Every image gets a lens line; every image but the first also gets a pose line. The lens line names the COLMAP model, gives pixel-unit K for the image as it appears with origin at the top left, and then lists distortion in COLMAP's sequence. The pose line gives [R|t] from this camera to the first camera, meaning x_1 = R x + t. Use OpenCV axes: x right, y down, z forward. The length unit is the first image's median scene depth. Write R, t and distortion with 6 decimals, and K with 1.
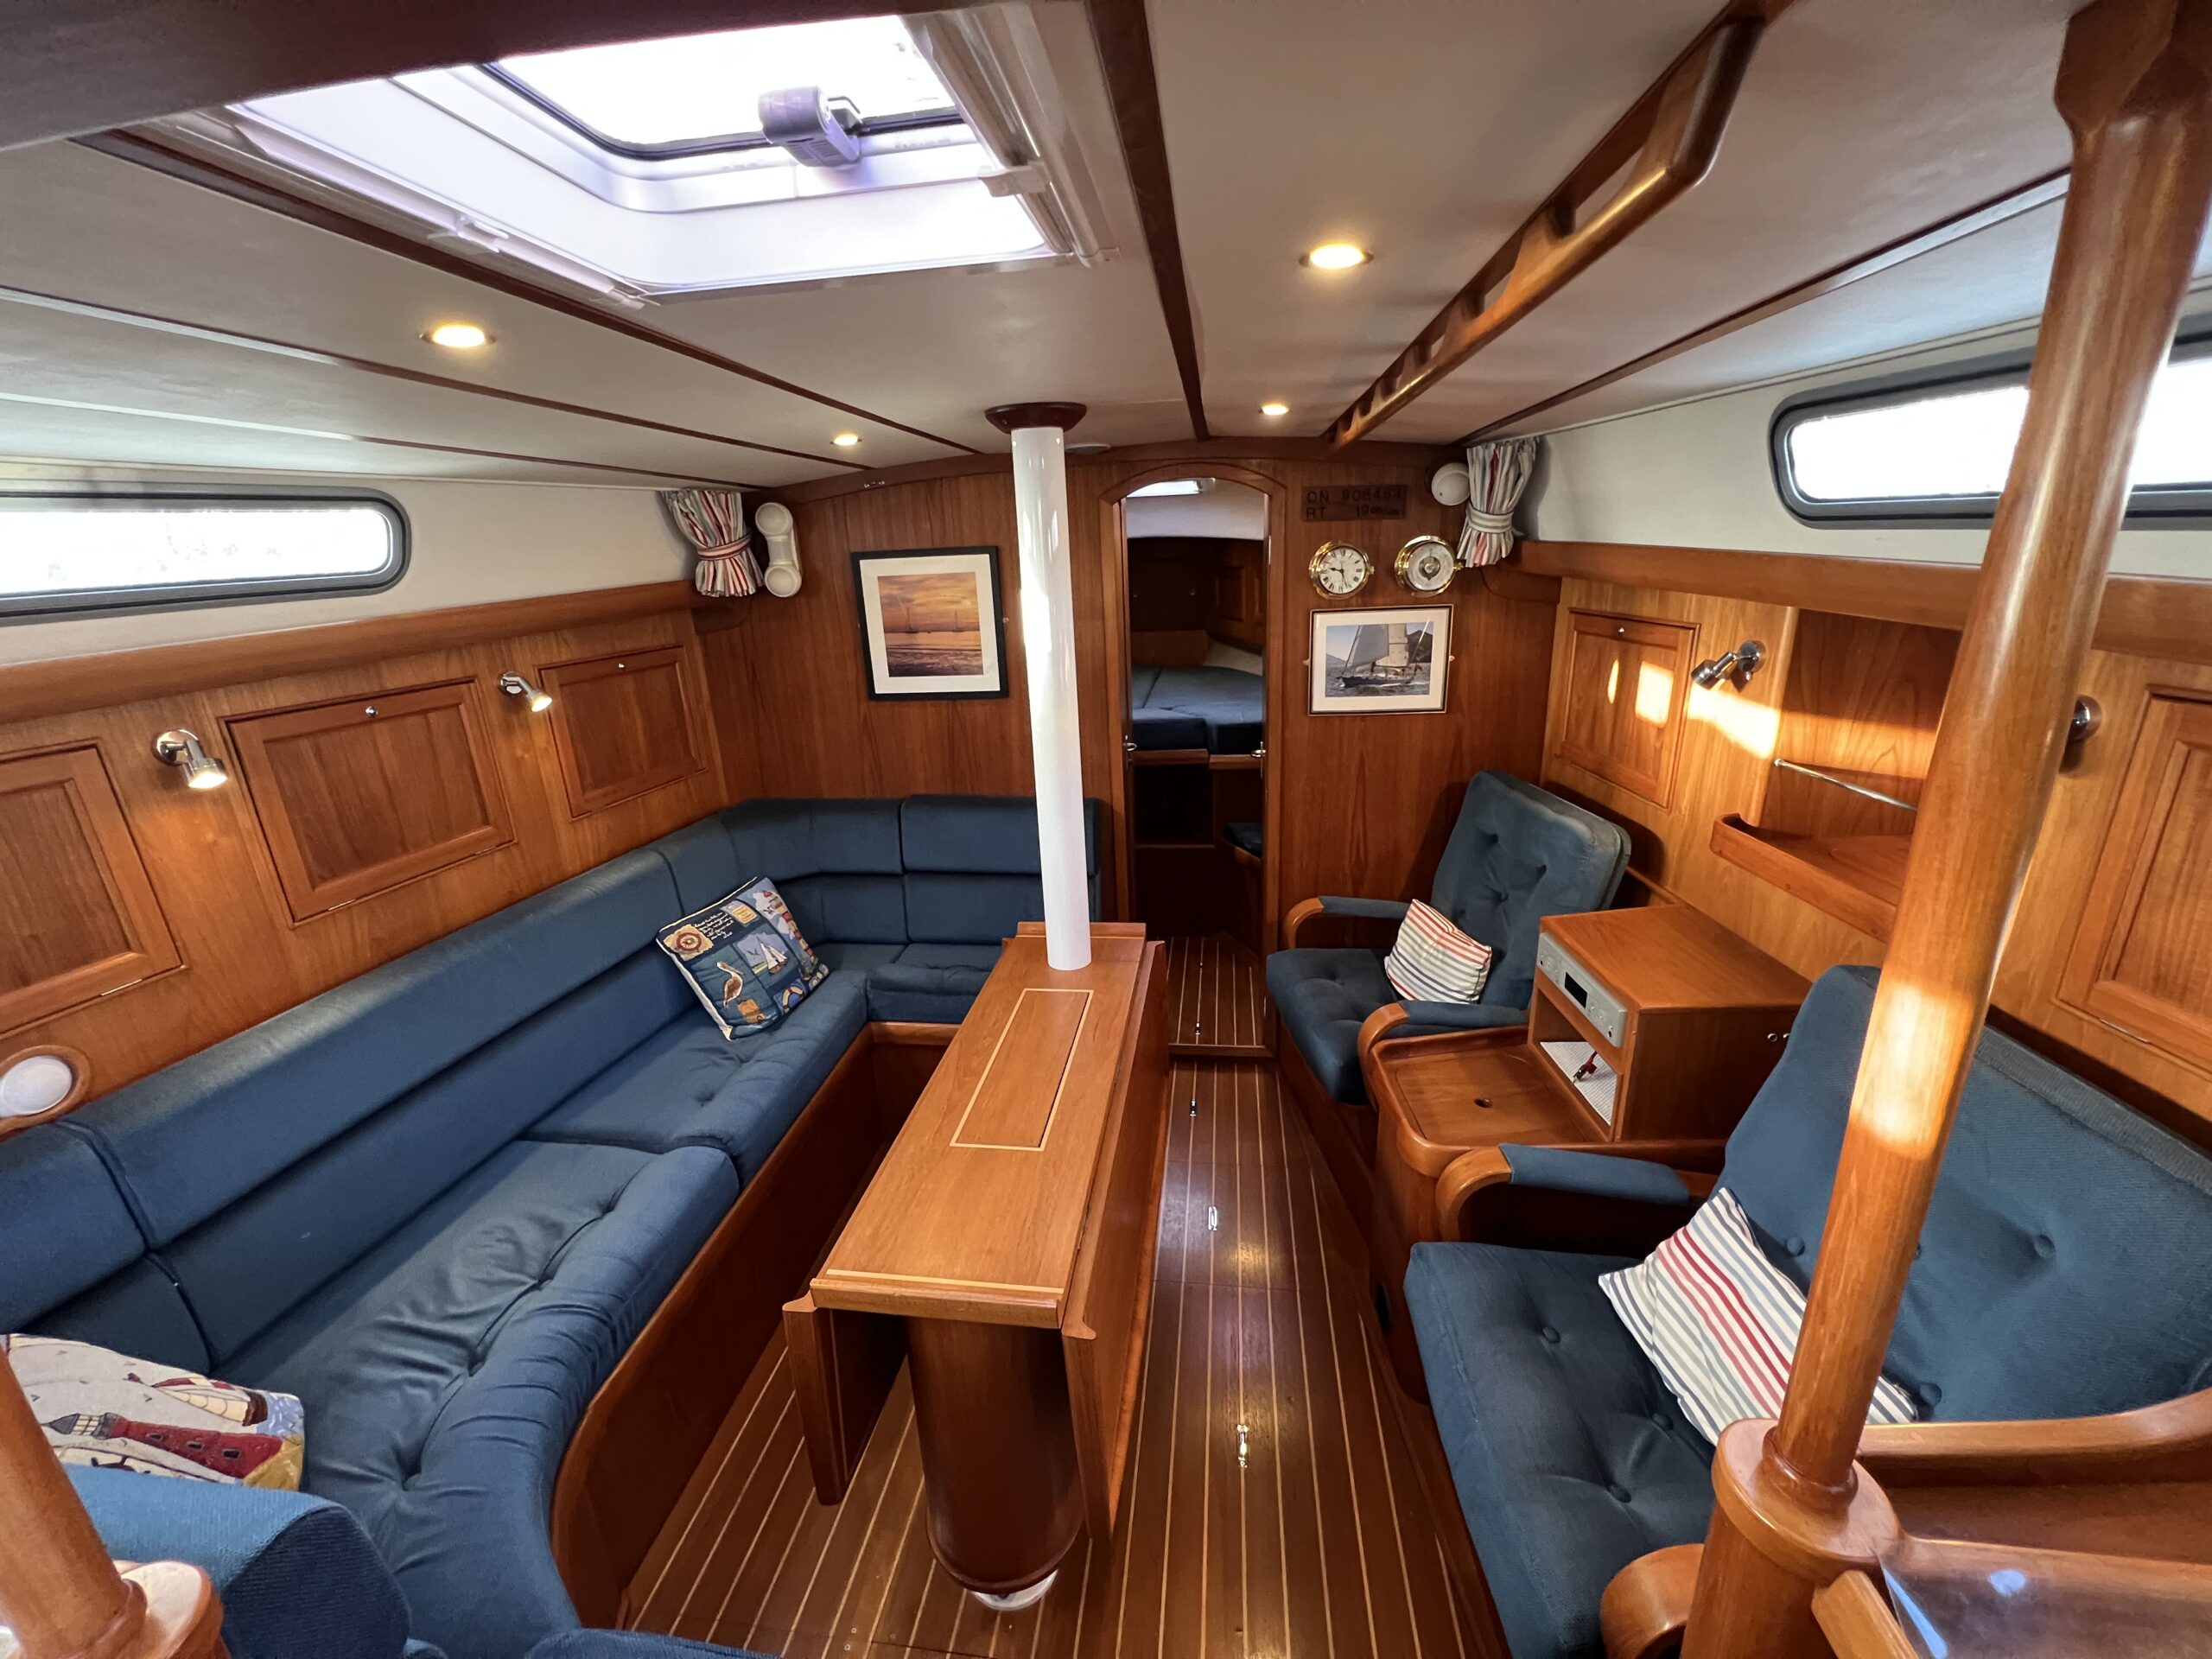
lens RADIAL K [[884.1, 0, 1102.7], [0, 884.1, 827.0], [0, 0, 1]] dist [-0.002382, 0.000556]
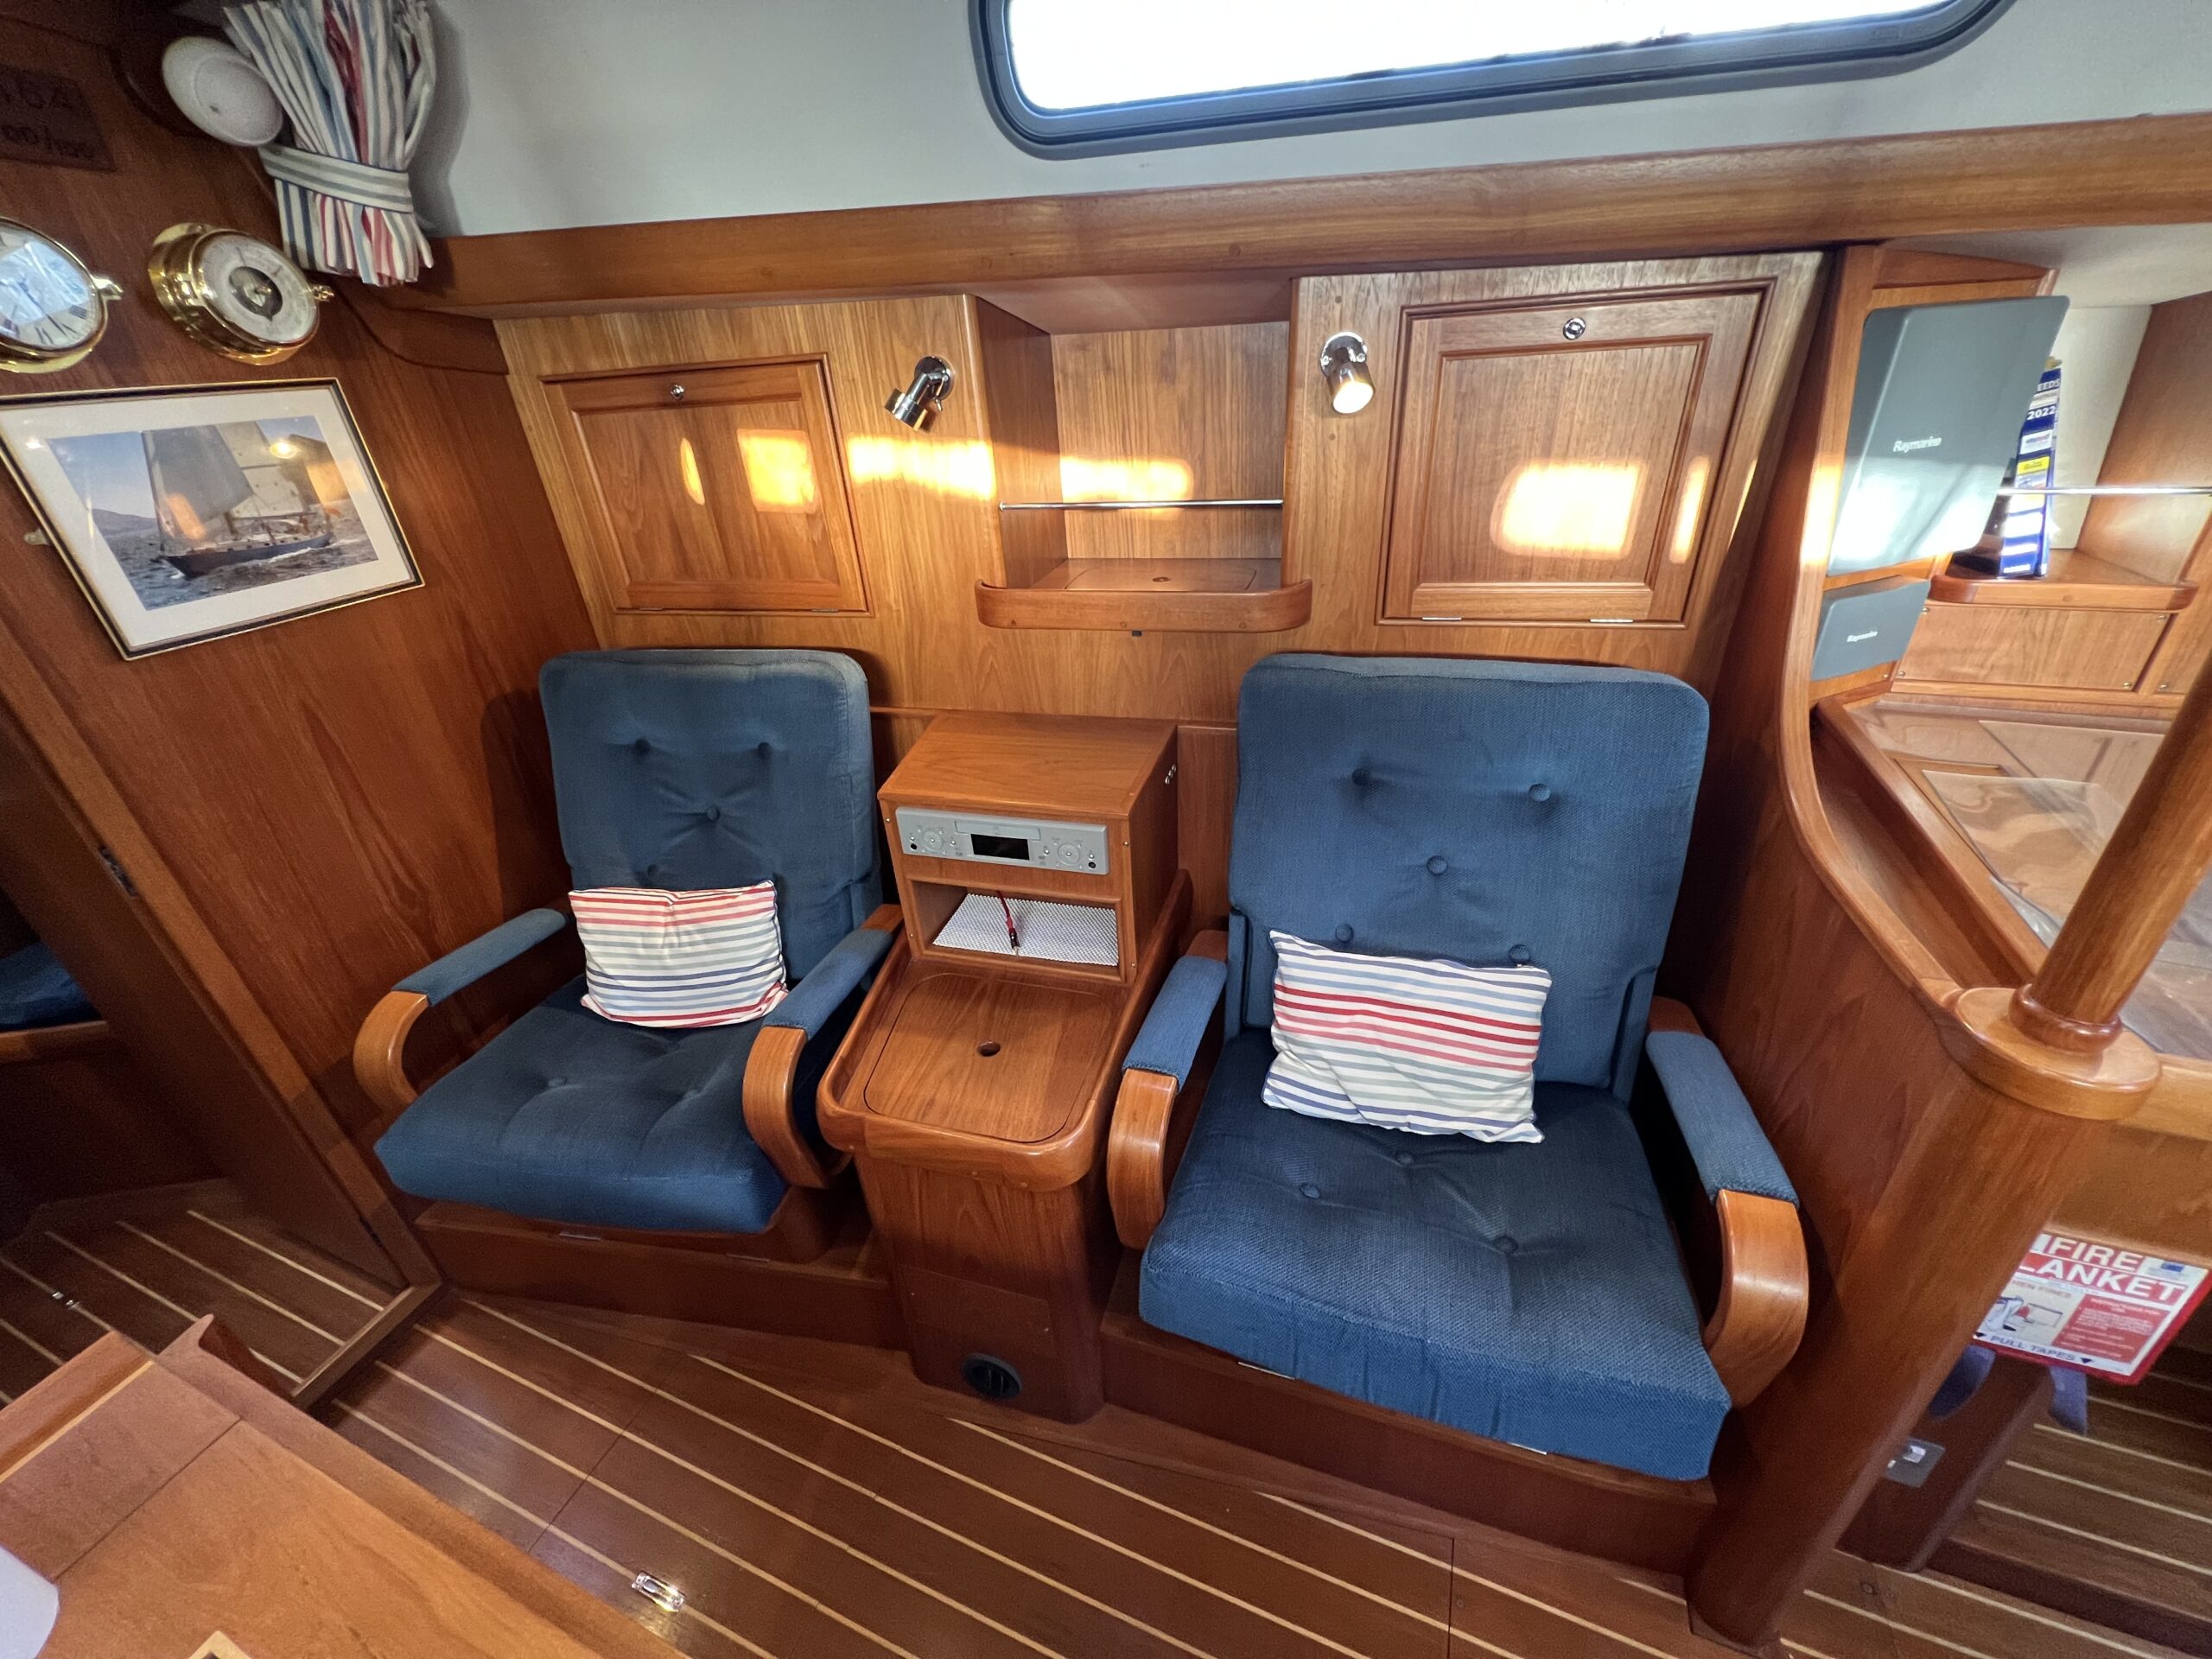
lens RADIAL K [[884.1, 0, 1100.7], [0, 884.1, 822.8], [0, 0, 1]] dist [-0.002382, 0.000556]
pose [[0.249895, -0.435520, 0.864797, -0.063314], [0.341641, 0.875351, 0.342113, -0.045737], [-0.905999, 0.209958, 0.367538, 0.469504]]
